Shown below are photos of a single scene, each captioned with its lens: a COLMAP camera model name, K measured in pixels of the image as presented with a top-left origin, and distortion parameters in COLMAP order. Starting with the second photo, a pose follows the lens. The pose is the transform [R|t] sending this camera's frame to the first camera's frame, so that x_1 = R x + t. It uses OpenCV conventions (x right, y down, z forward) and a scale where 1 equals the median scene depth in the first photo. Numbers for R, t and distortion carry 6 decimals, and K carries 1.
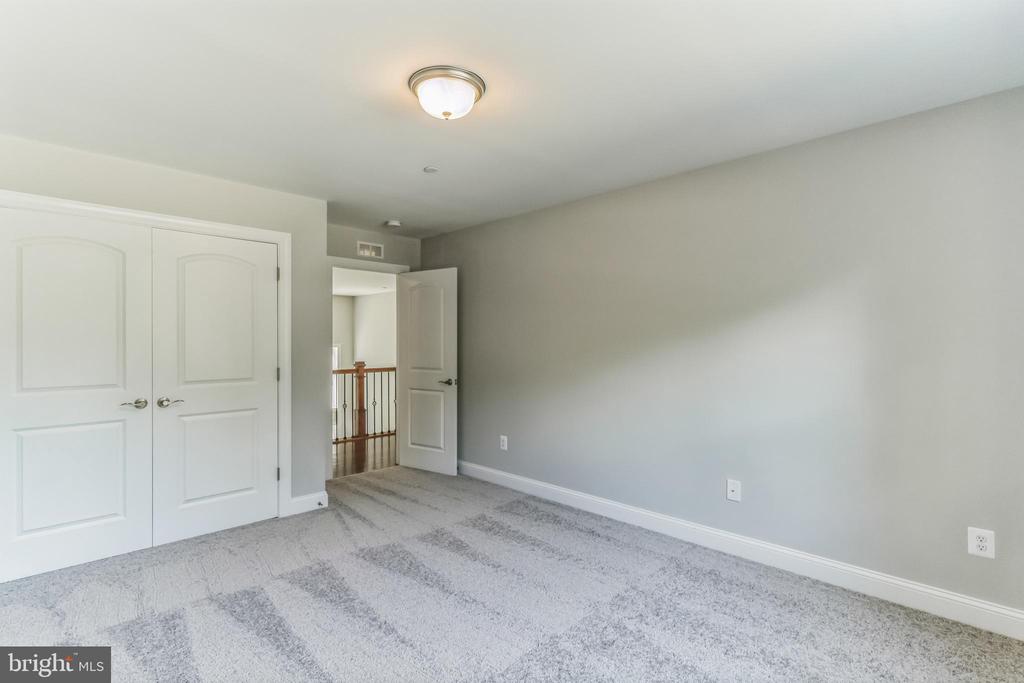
lens RADIAL K [[492.3, 0, 518.8], [0, 492.3, 346.2], [0, 0, 1]] dist [-0.000089, 0.000265]
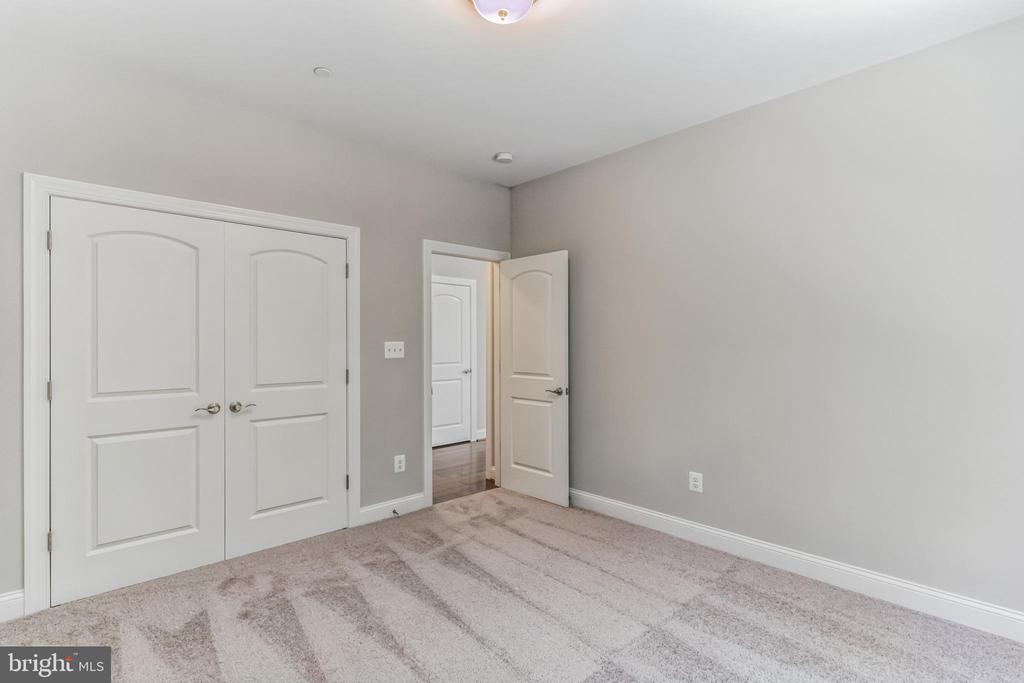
lens RADIAL K [[492.3, 0, 504.5], [0, 492.3, 342.2], [0, 0, 1]] dist [-0.000089, 0.000265]
pose [[0.991927, -0.004320, -0.126736, -0.098952], [0.003024, 0.999941, -0.010417, -0.000109], [0.126774, 0.009949, 0.991882, 0.140035]]
